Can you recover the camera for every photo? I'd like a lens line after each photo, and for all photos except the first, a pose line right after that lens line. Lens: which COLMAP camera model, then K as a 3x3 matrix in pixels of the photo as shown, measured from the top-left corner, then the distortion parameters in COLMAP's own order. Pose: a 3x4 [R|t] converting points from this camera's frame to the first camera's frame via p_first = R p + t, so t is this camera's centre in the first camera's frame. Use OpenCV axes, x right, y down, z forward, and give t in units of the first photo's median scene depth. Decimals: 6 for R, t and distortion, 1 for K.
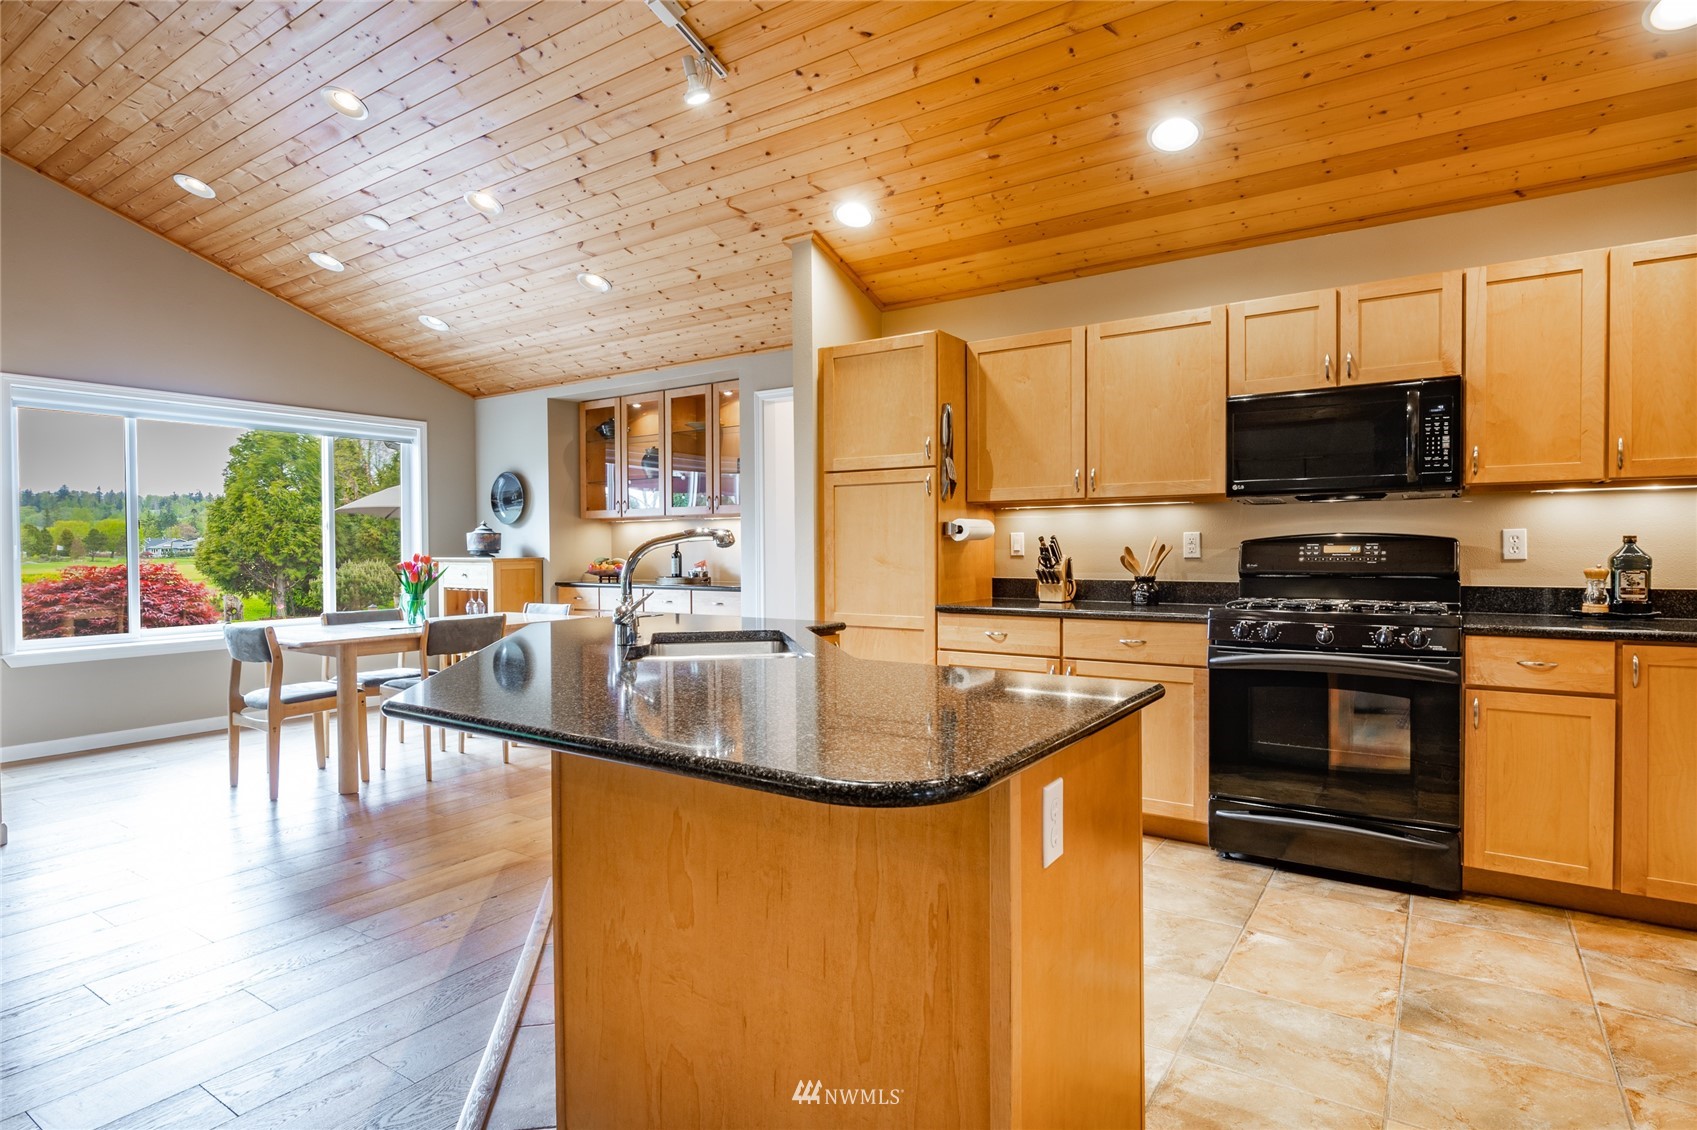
lens RADIAL K [[908.5, 0, 823.3], [0, 908.5, 565.2], [0, 0, 1]] dist [0.001196, -0.000708]
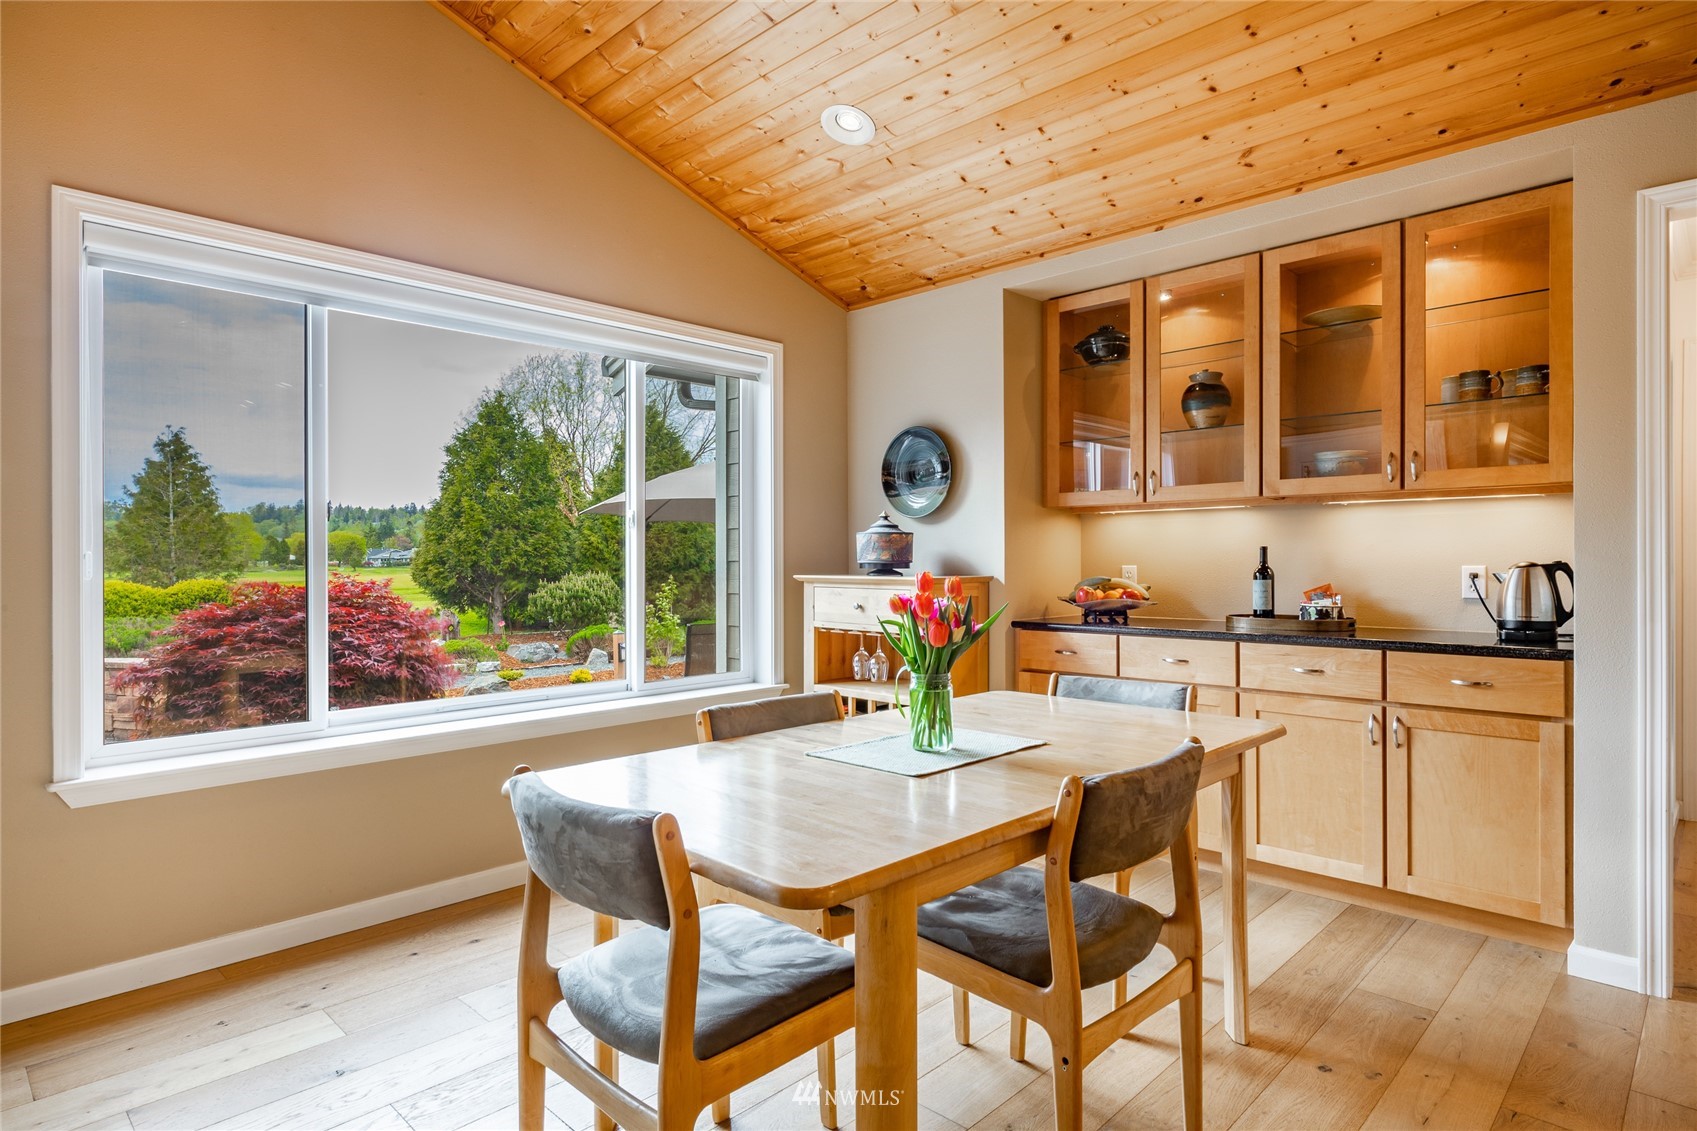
lens RADIAL K [[922.8, 0, 848.5], [0, 922.8, 565.5], [0, 0, 1]] dist [-0.003095, 0.001522]
pose [[0.987185, 0.004940, -0.159504, -0.301478], [-0.006996, 0.999900, -0.012326, -0.007238], [0.159427, 0.013284, 0.987120, 0.424569]]
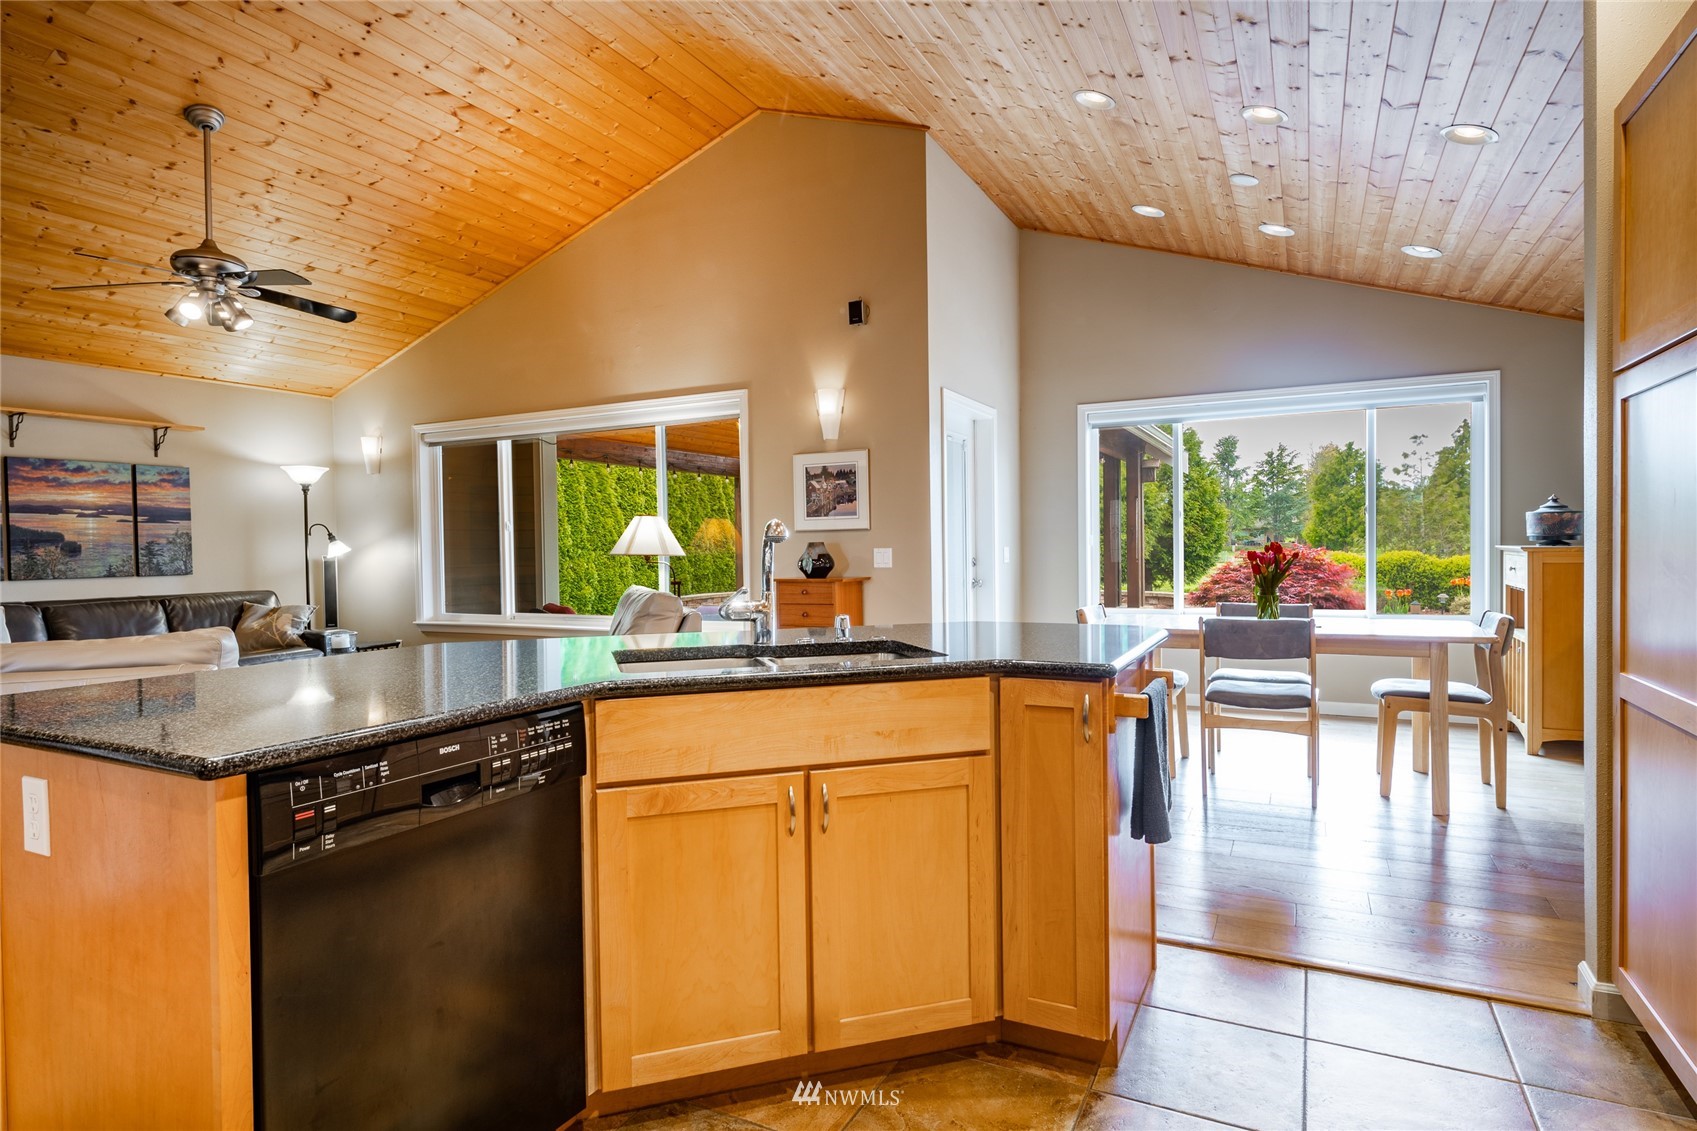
lens RADIAL K [[908.6, 0, 848.5], [0, 908.6, 565.5], [0, 0, 1]] dist [-0.002353, -0.000521]
pose [[0.138899, 0.027964, -0.989912, 0.263679], [-0.007741, 0.999601, 0.027152, -0.007567], [0.990276, 0.003892, 0.139060, 0.343979]]
